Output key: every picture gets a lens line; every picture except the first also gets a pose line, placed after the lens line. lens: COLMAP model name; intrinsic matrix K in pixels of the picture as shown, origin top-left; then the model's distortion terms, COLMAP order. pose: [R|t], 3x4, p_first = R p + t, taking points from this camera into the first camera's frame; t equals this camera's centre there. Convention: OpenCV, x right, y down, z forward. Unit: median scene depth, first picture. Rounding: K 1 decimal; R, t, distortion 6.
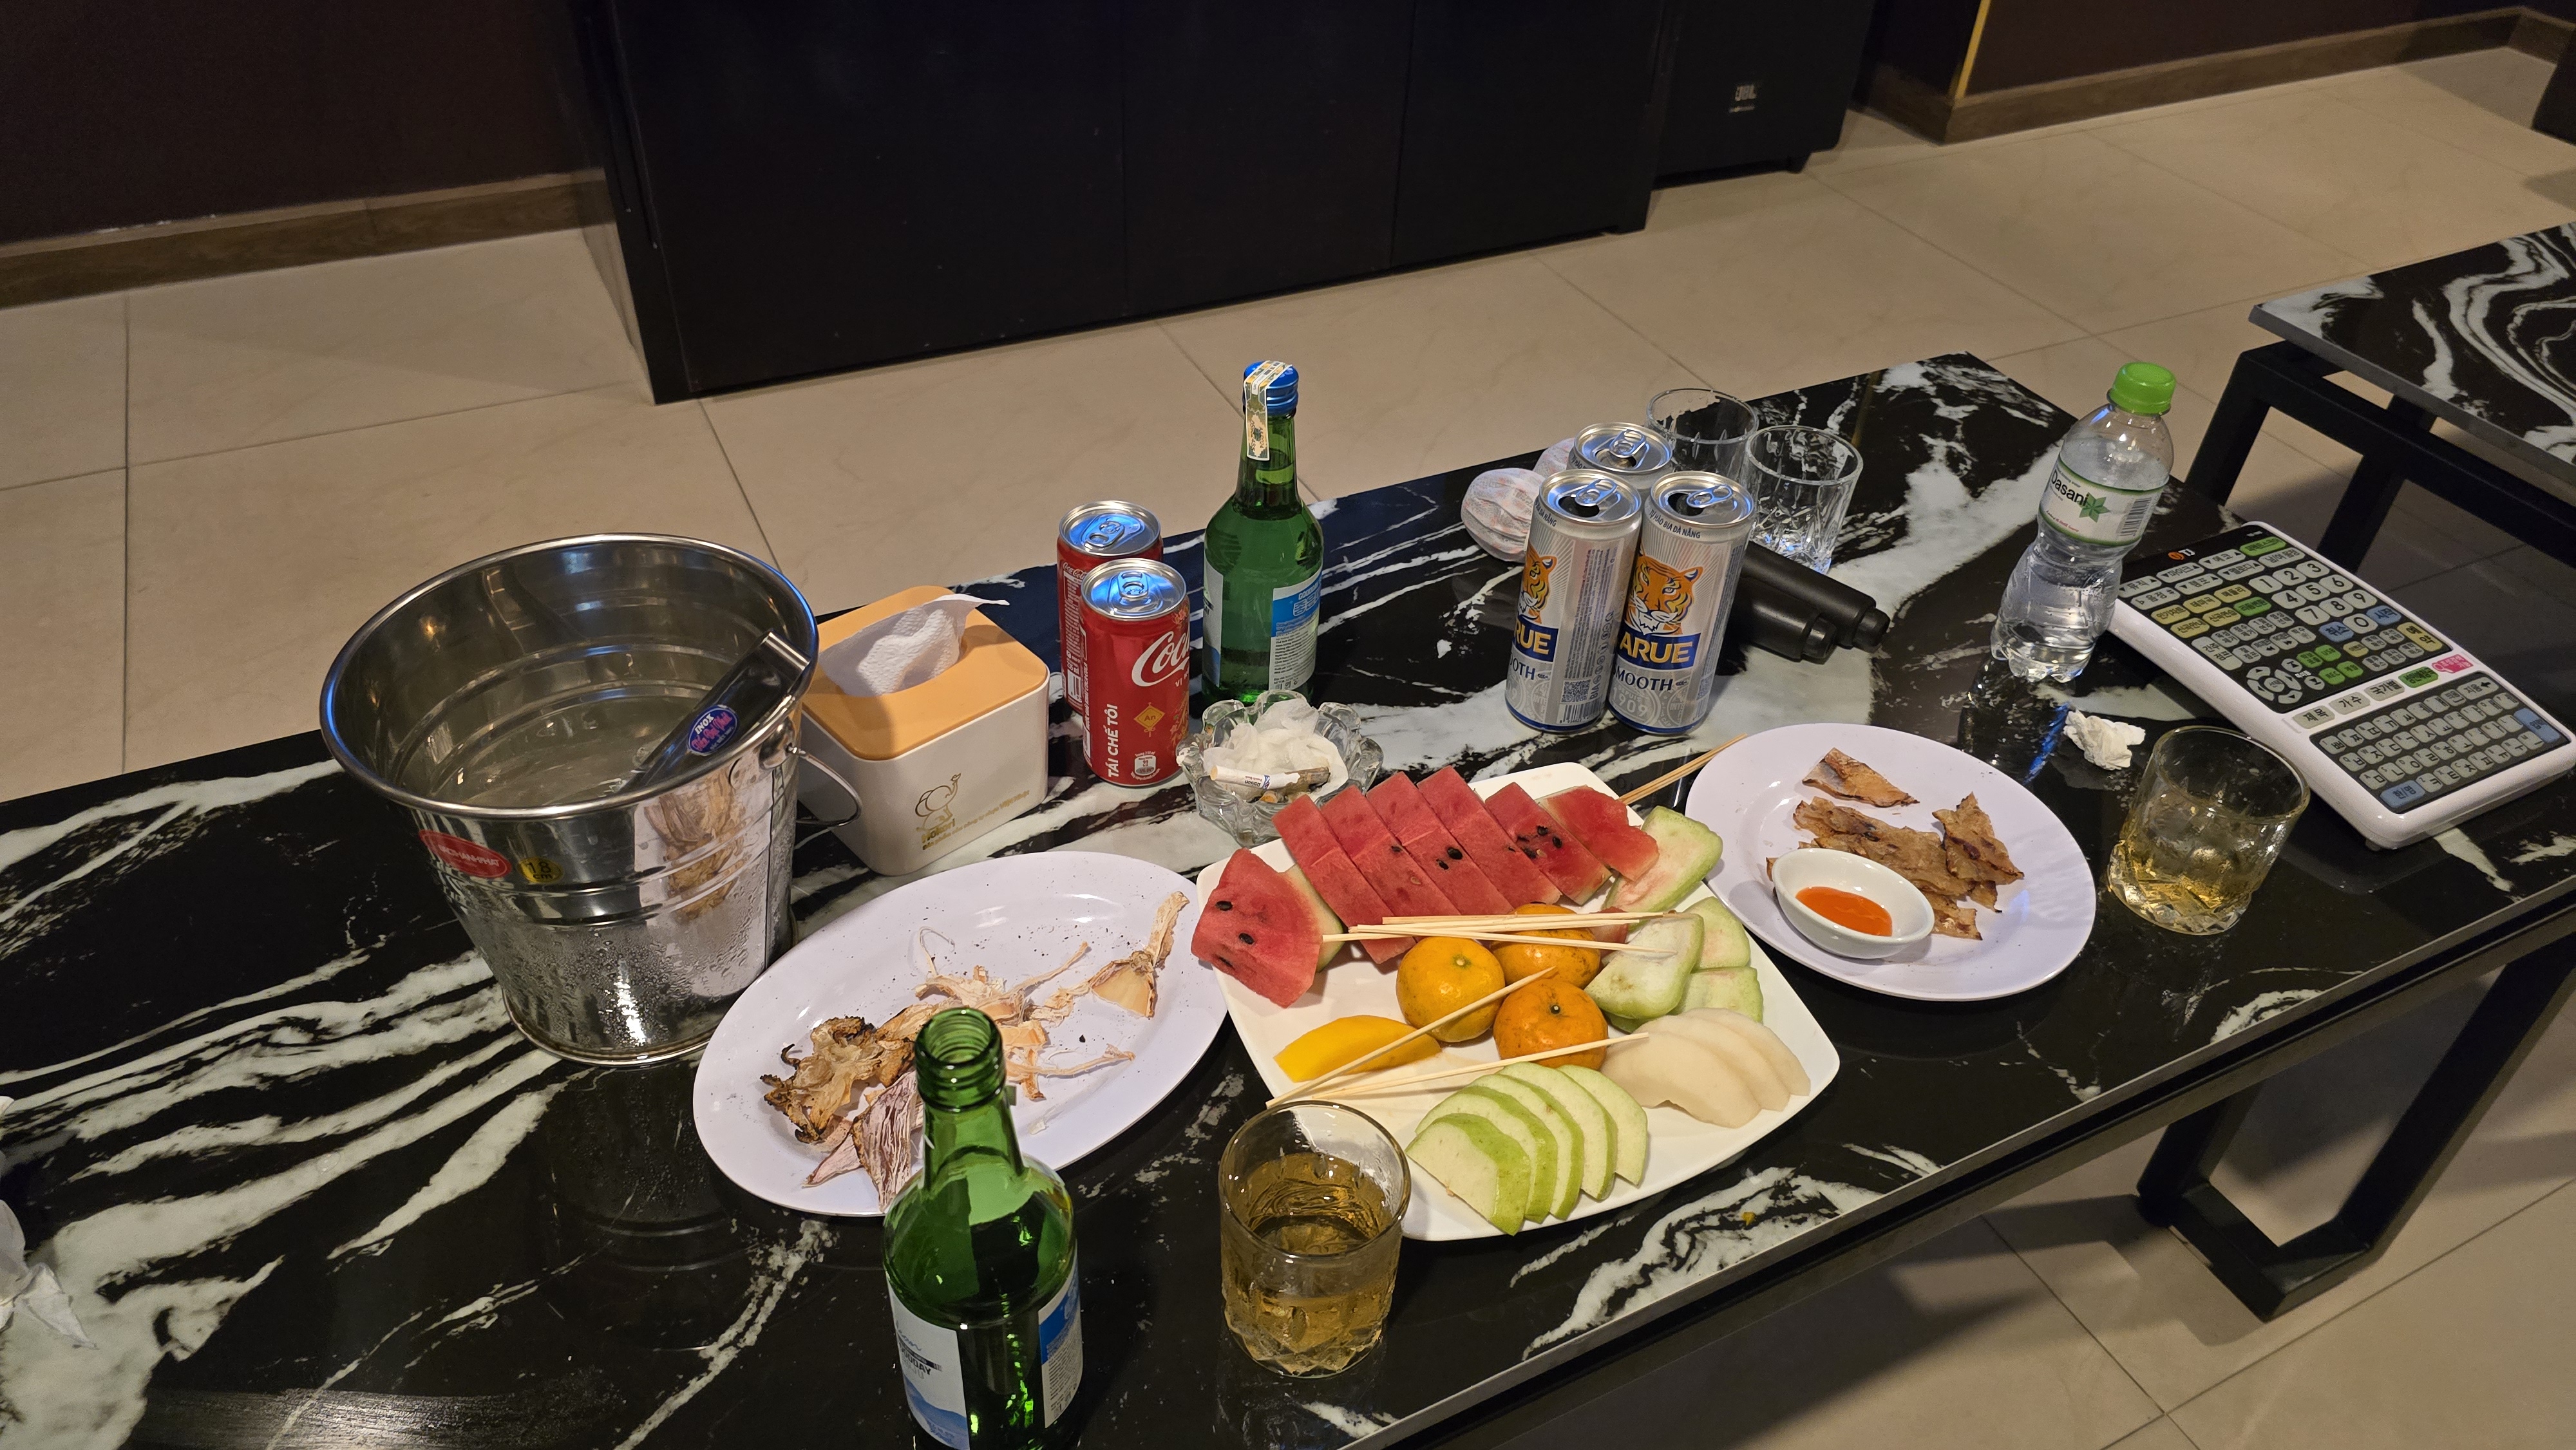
lens RADIAL K [[1751.8, 0, 1292.1], [0, 1751.8, 696.3], [0, 0, 1]] dist [0.054277, -0.052823]
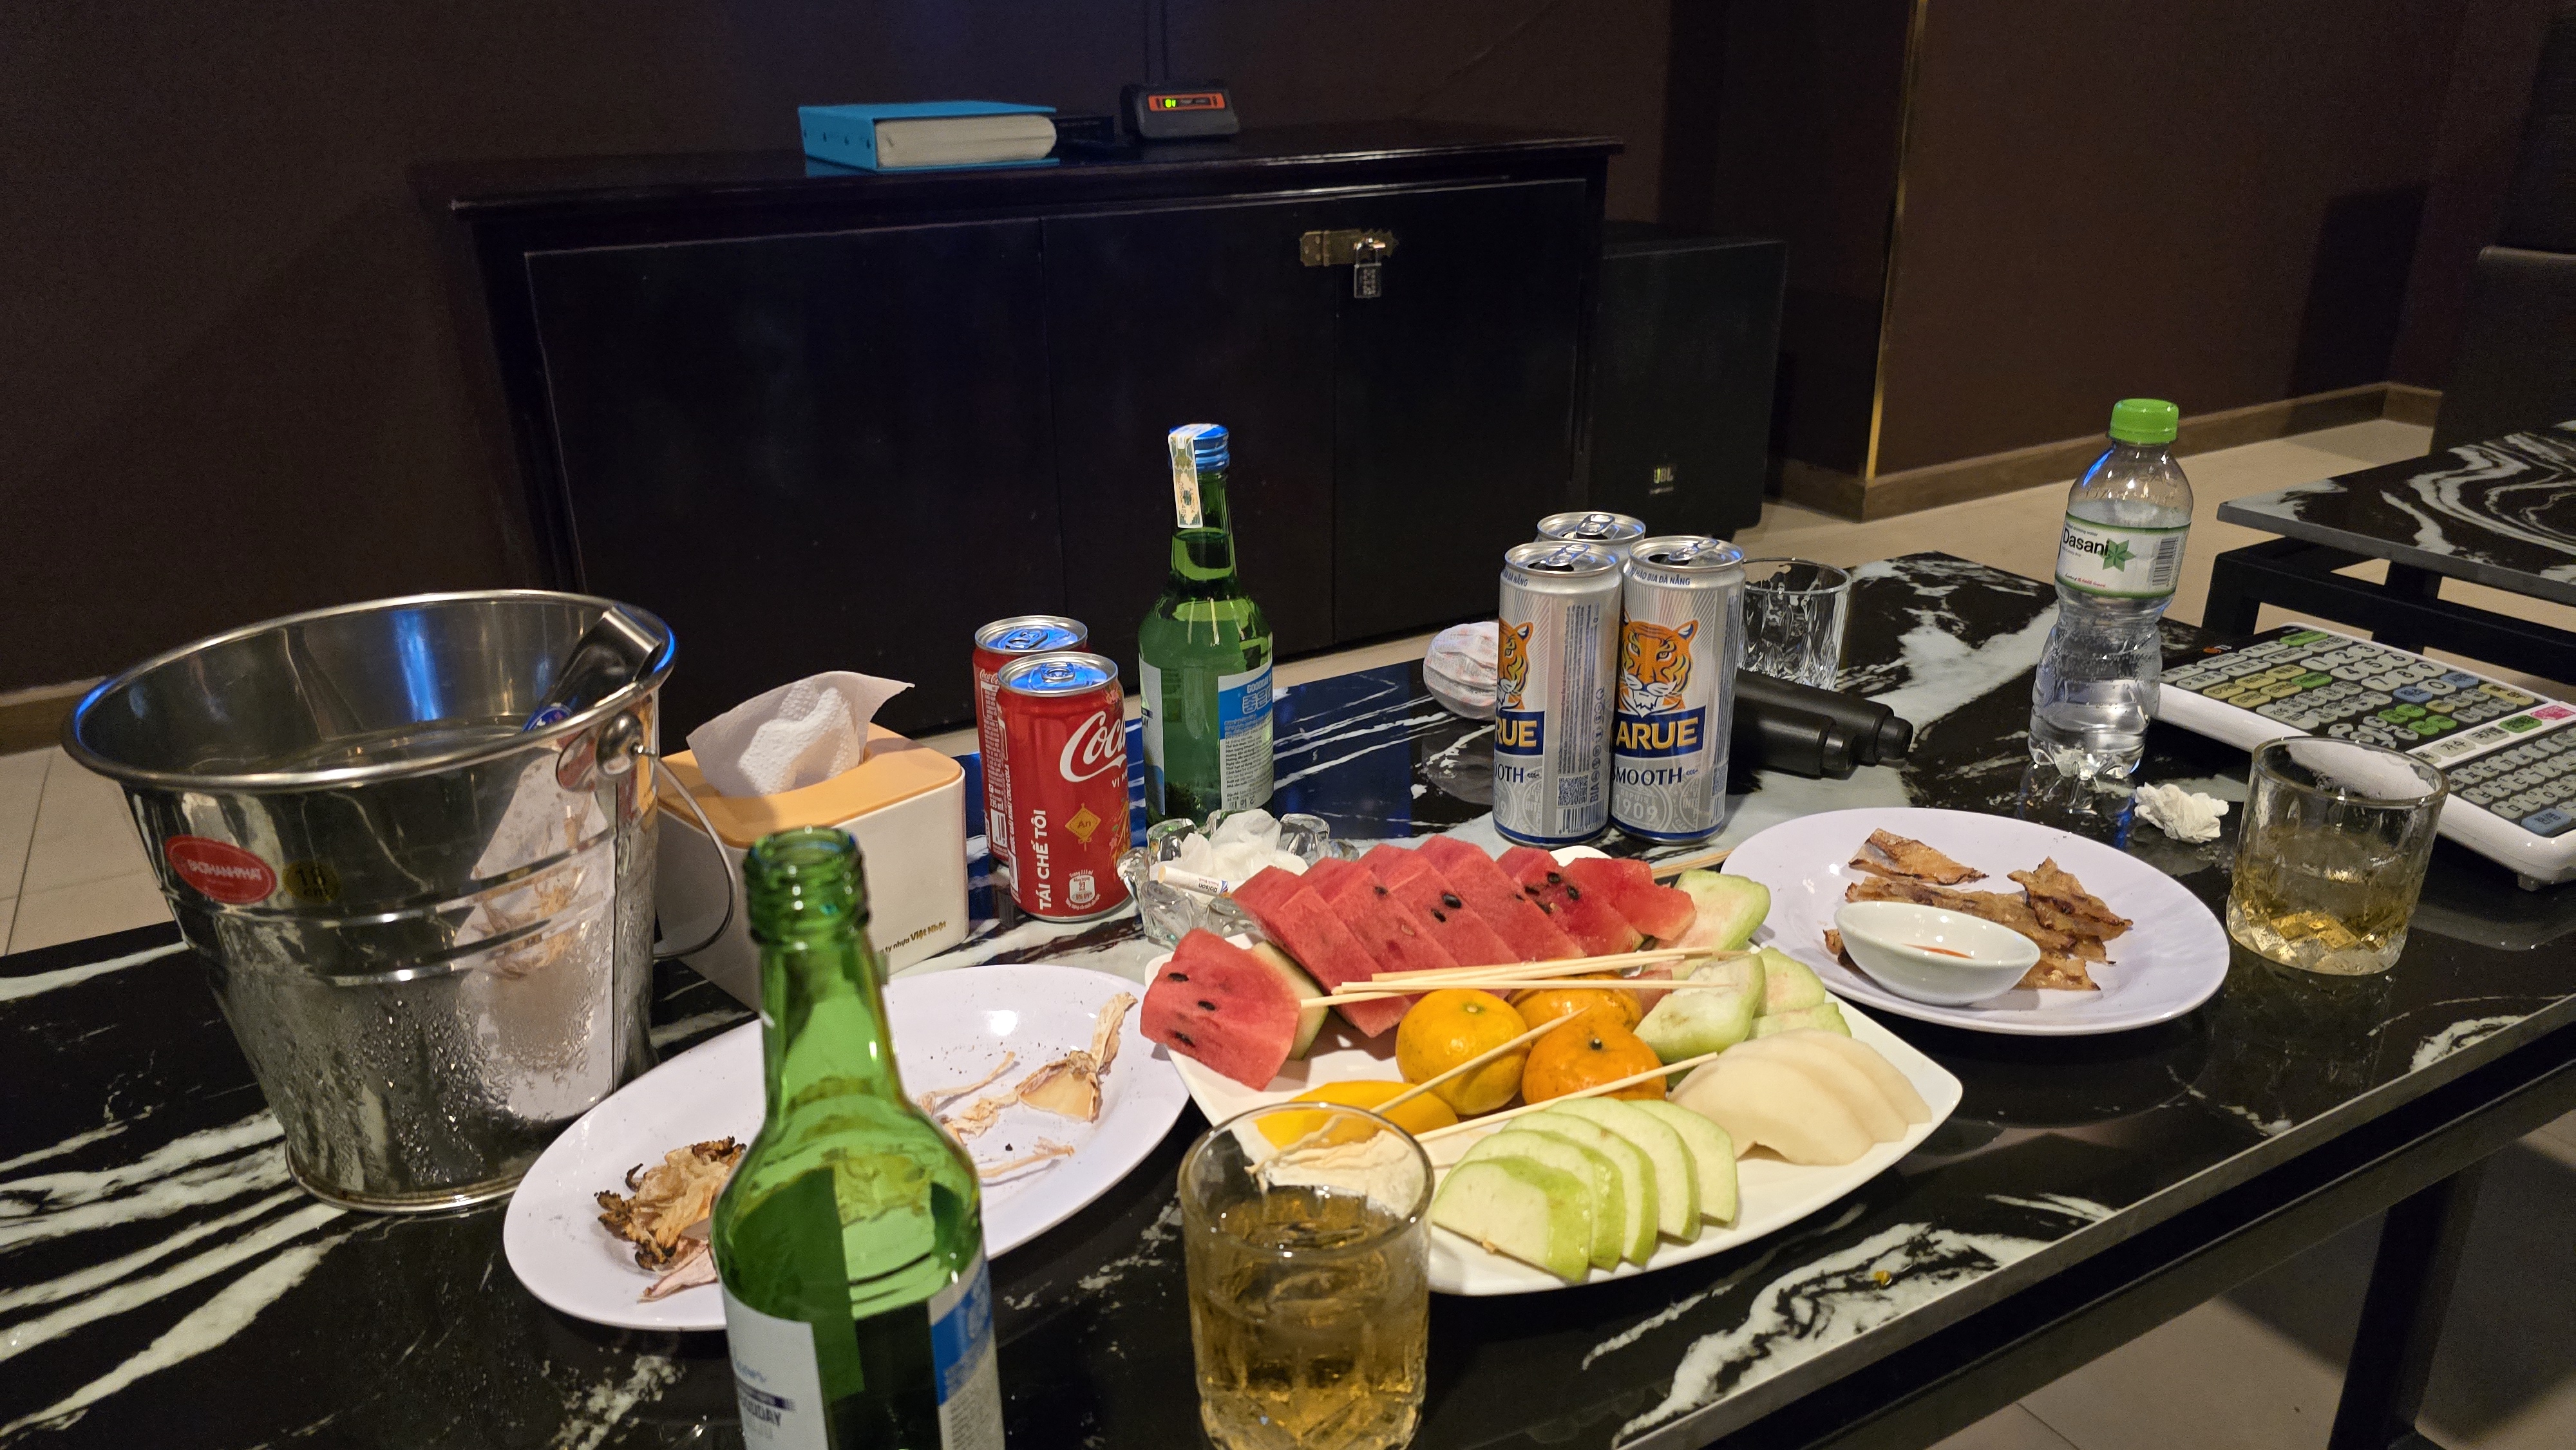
lens RADIAL K [[1752.8, 0, 1256.1], [0, 1752.8, 730.4], [0, 0, 1]] dist [0.044334, -0.038752]
pose [[0.997408, -0.071376, 0.009067, -0.001375], [0.071065, 0.957584, -0.279254, 0.223254], [0.011250, 0.279174, 0.960175, 0.167471]]
